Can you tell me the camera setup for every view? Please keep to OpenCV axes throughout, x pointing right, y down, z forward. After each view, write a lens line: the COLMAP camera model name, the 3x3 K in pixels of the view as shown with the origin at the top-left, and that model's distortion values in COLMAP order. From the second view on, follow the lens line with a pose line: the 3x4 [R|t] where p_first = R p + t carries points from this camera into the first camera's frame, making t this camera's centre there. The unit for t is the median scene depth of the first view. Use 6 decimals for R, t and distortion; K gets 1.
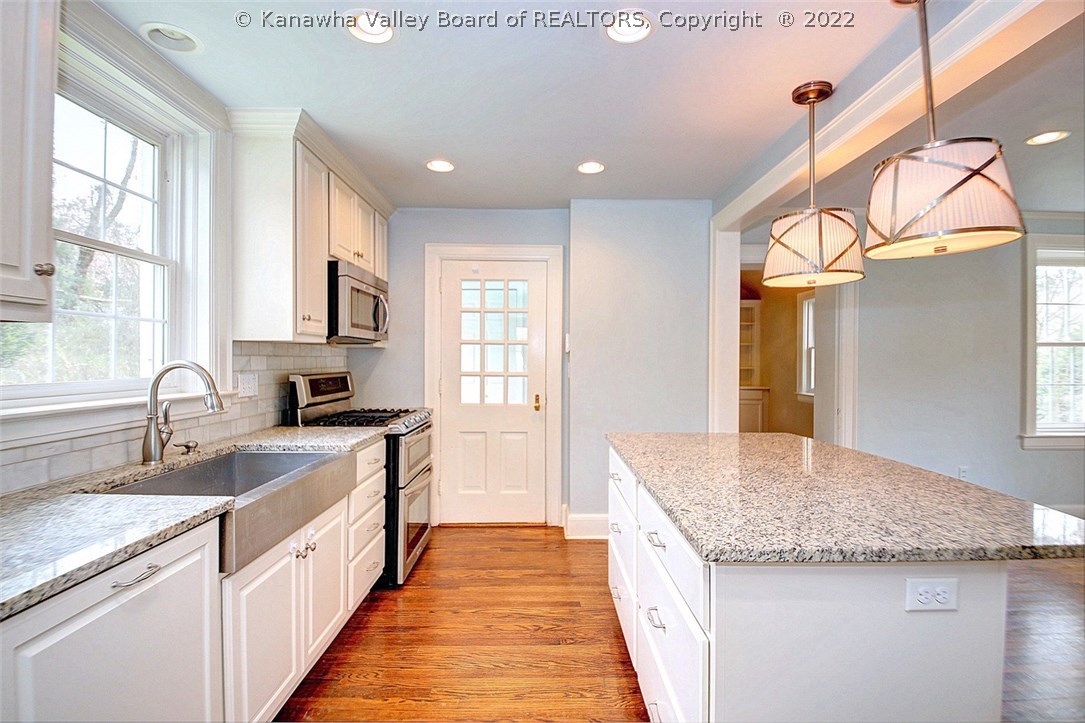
lens RADIAL K [[502.2, 0, 542.5], [0, 502.2, 361.5], [0, 0, 1]] dist [0.002016, -0.000595]
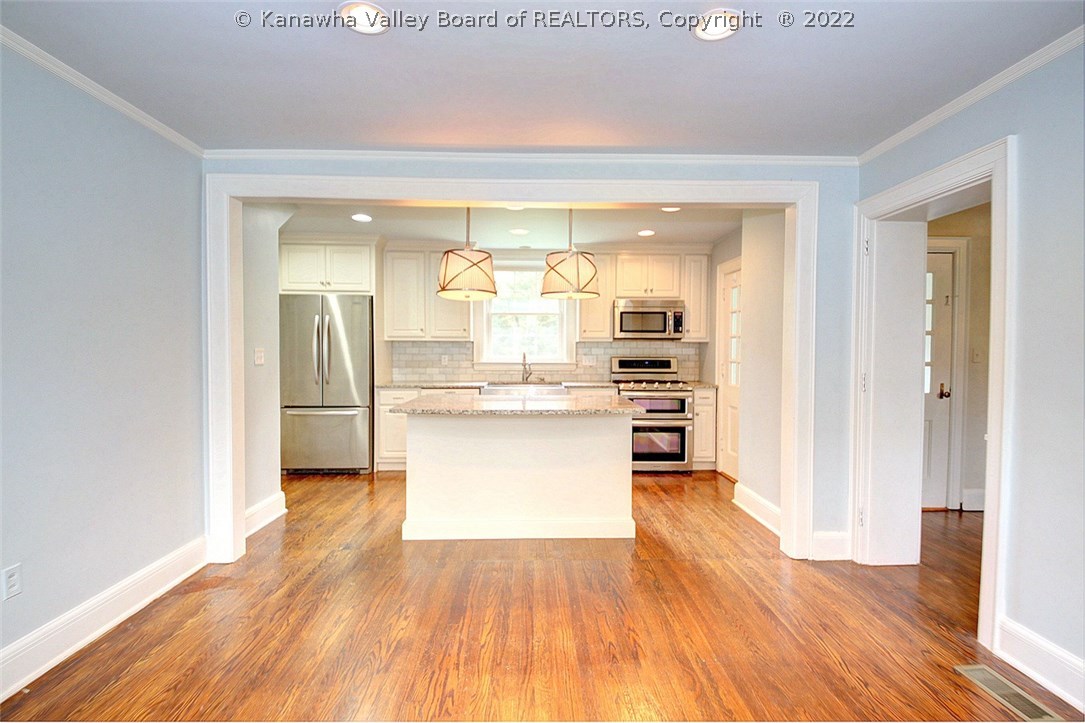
lens RADIAL K [[502.2, 0, 542.5], [0, 502.2, 361.5], [0, 0, 1]] dist [0.002016, -0.000595]
pose [[0.035809, 0.029623, -0.998920, 1.132684], [-0.002851, 0.999560, 0.029539, -0.011046], [0.999355, 0.001790, 0.035877, 0.465389]]
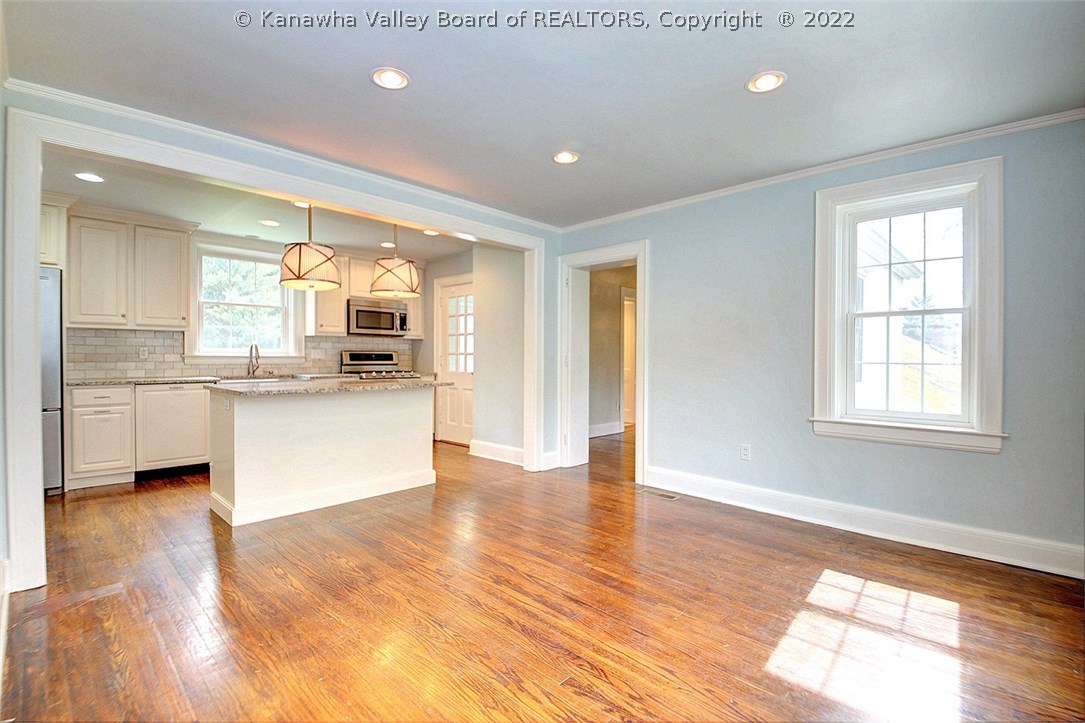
lens RADIAL K [[506.9, 0, 542.5], [0, 506.9, 361.5], [0, 0, 1]] dist [-0.048499, -0.000628]
pose [[0.745593, 0.013145, -0.666272, 1.221684], [-0.009421, 0.999913, 0.009185, 0.033302], [0.666335, -0.000572, 0.745653, -0.061339]]
